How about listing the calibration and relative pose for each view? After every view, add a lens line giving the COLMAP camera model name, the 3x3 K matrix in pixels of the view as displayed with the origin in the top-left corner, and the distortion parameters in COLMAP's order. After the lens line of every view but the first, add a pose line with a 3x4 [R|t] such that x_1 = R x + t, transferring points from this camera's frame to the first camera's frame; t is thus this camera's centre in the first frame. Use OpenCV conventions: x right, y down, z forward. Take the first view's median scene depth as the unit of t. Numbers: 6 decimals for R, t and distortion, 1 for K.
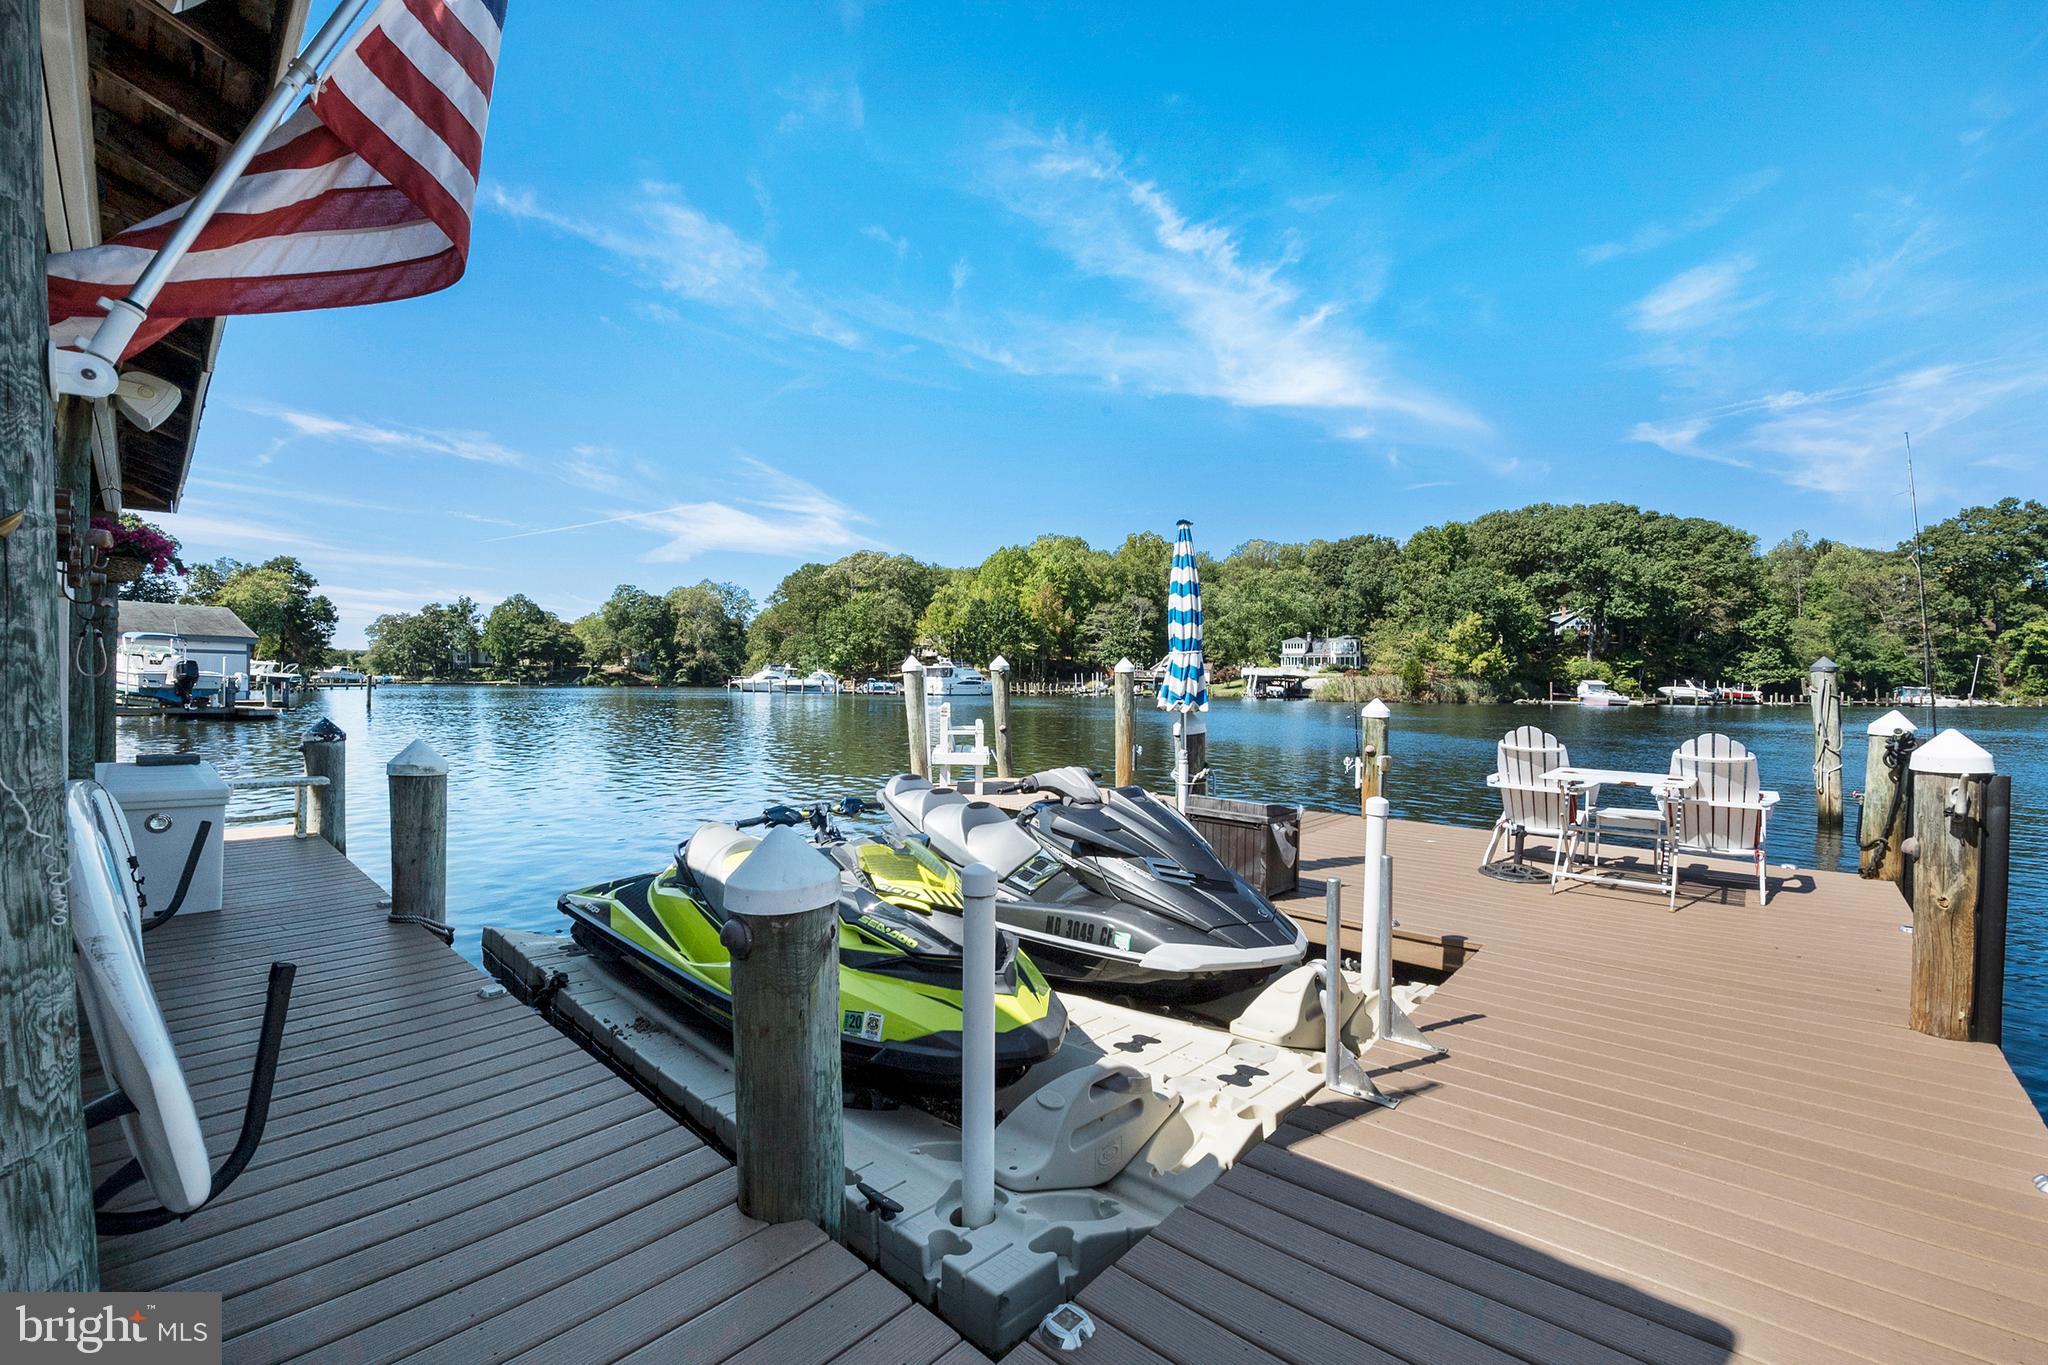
lens RADIAL K [[868.2, 0, 1035.8], [0, 868.2, 675.9], [0, 0, 1]] dist [0.008903, -0.001262]
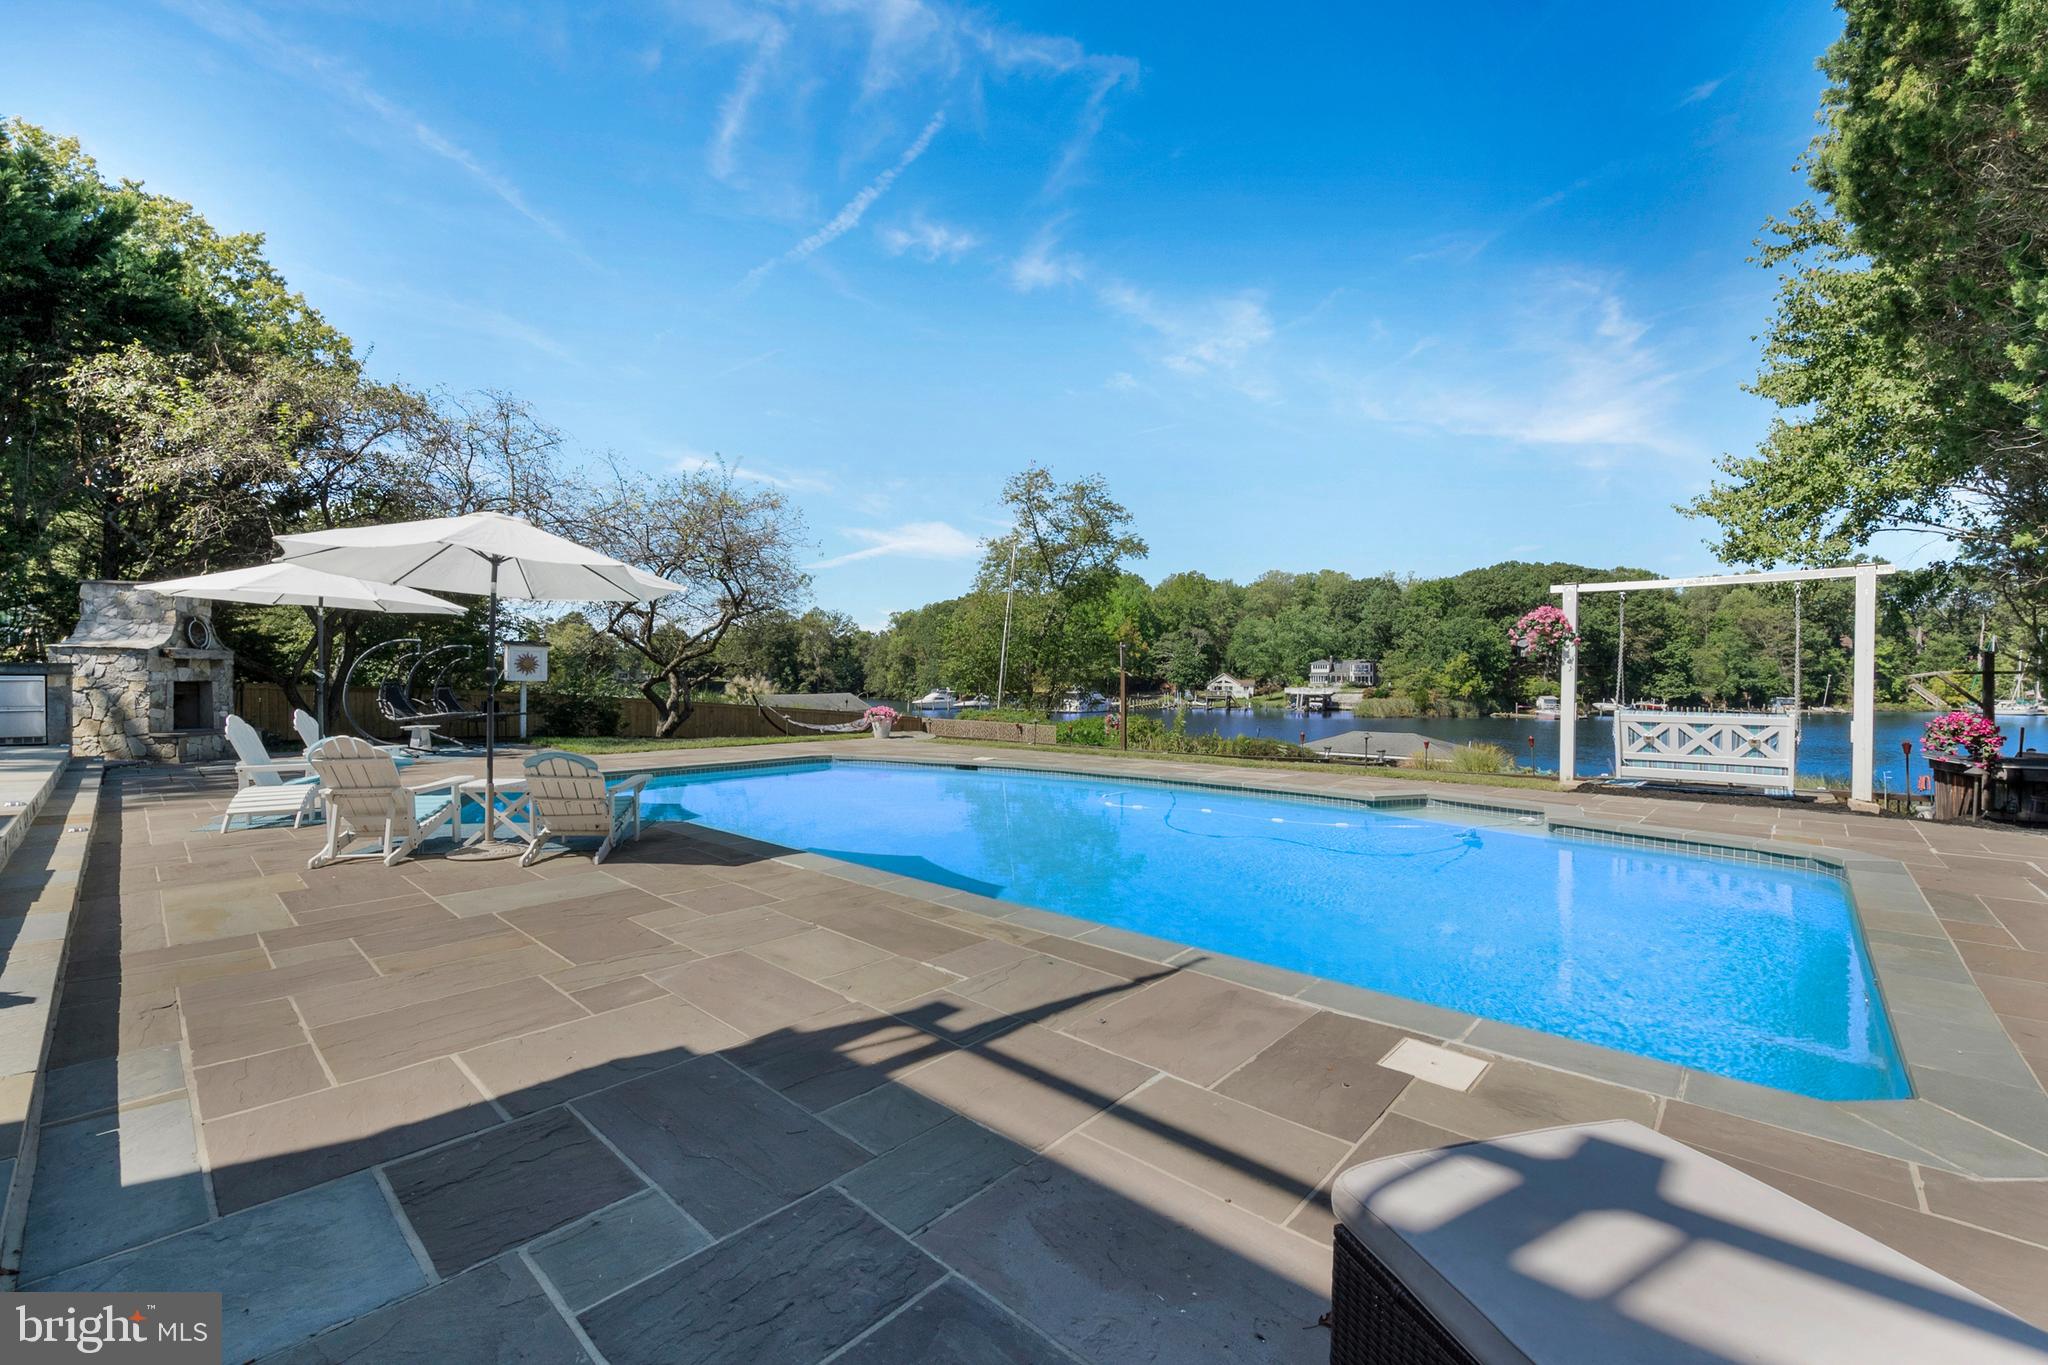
lens RADIAL K [[834.5, 0, 1024.2], [0, 834.5, 688.6], [0, 0, 1]] dist [-0.002520, -0.000323]
pose [[0.999949, -0.008252, -0.005834, -0.161065], [0.008371, 0.999752, 0.020642, -0.037568], [0.005662, -0.020689, 0.999770, -0.288260]]
